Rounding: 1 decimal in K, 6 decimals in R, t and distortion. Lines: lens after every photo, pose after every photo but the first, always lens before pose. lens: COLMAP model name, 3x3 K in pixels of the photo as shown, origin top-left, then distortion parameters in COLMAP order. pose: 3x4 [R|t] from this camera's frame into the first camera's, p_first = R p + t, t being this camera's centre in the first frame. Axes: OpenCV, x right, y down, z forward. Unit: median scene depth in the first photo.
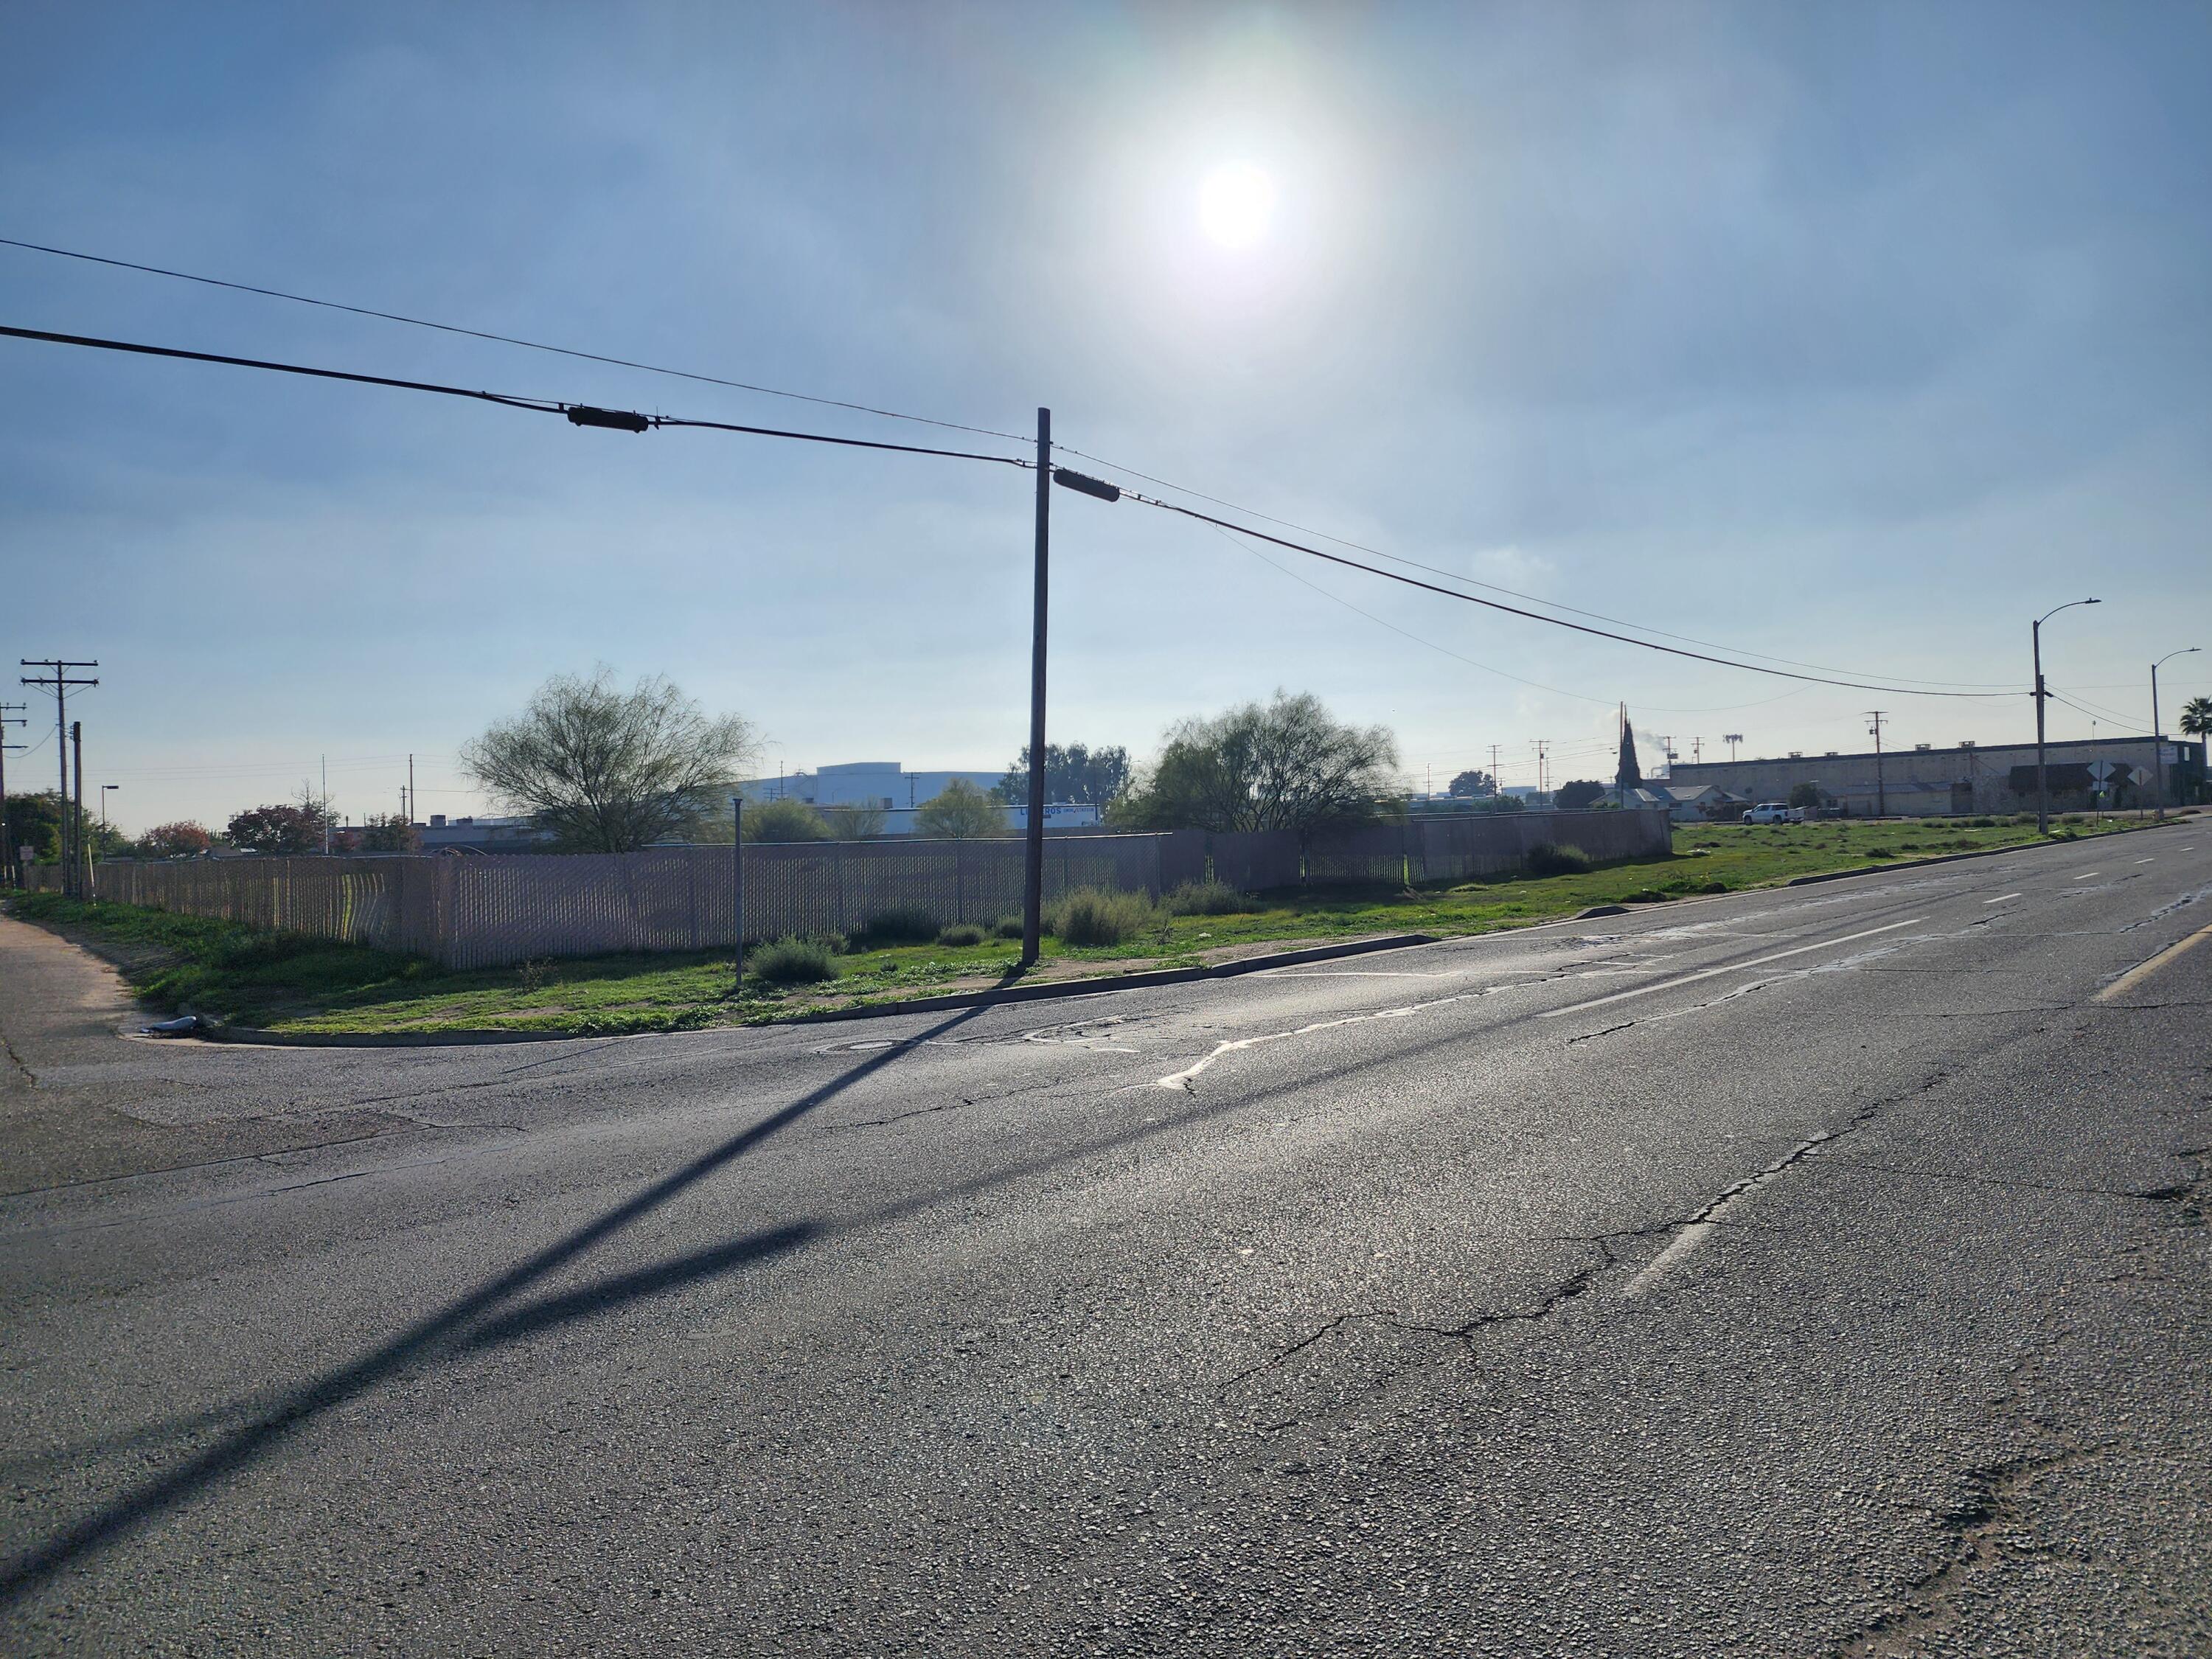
lens RADIAL K [[1467.3, 0, 1129.8], [0, 1467.3, 816.6], [0, 0, 1]] dist [0.091723, -0.085987]
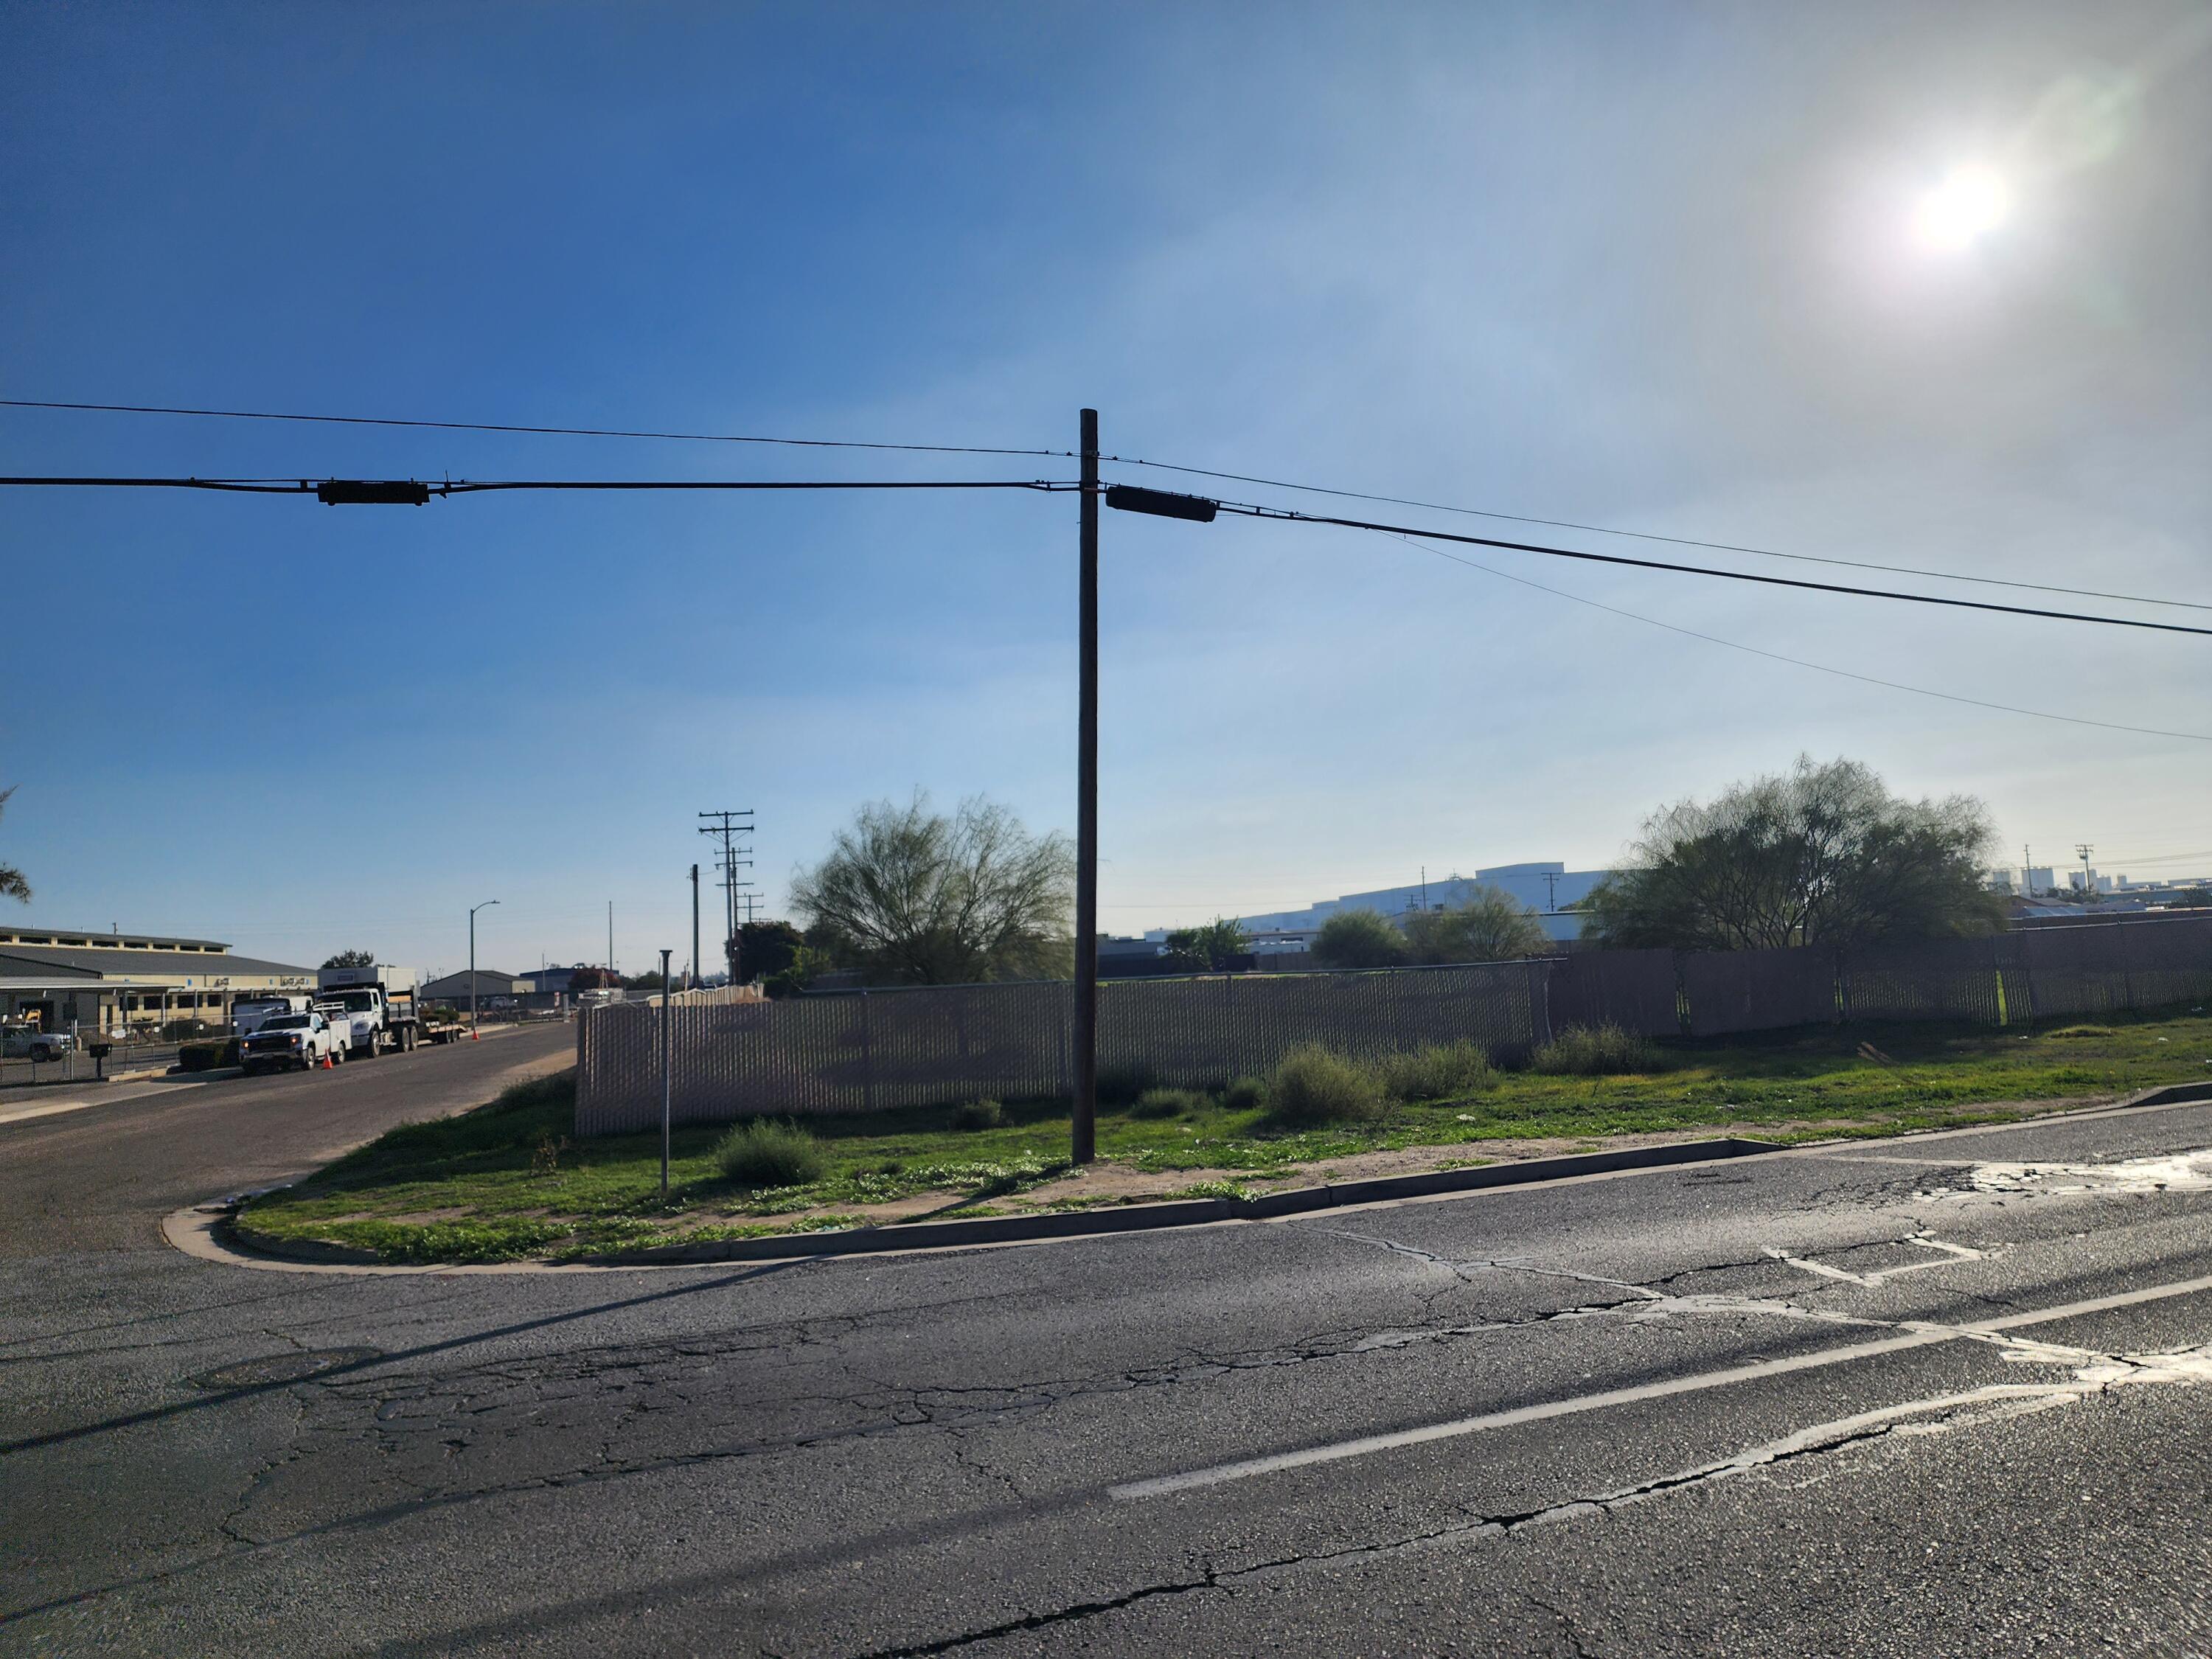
lens RADIAL K [[1467.3, 0, 1120.4], [0, 1467.3, 830.4], [0, 0, 1]] dist [0.091723, -0.085987]
pose [[0.893275, -0.051506, -0.446551, 0.293481], [0.024430, 0.997508, -0.066186, -0.016602], [0.448847, 0.048213, 0.892307, 0.374922]]
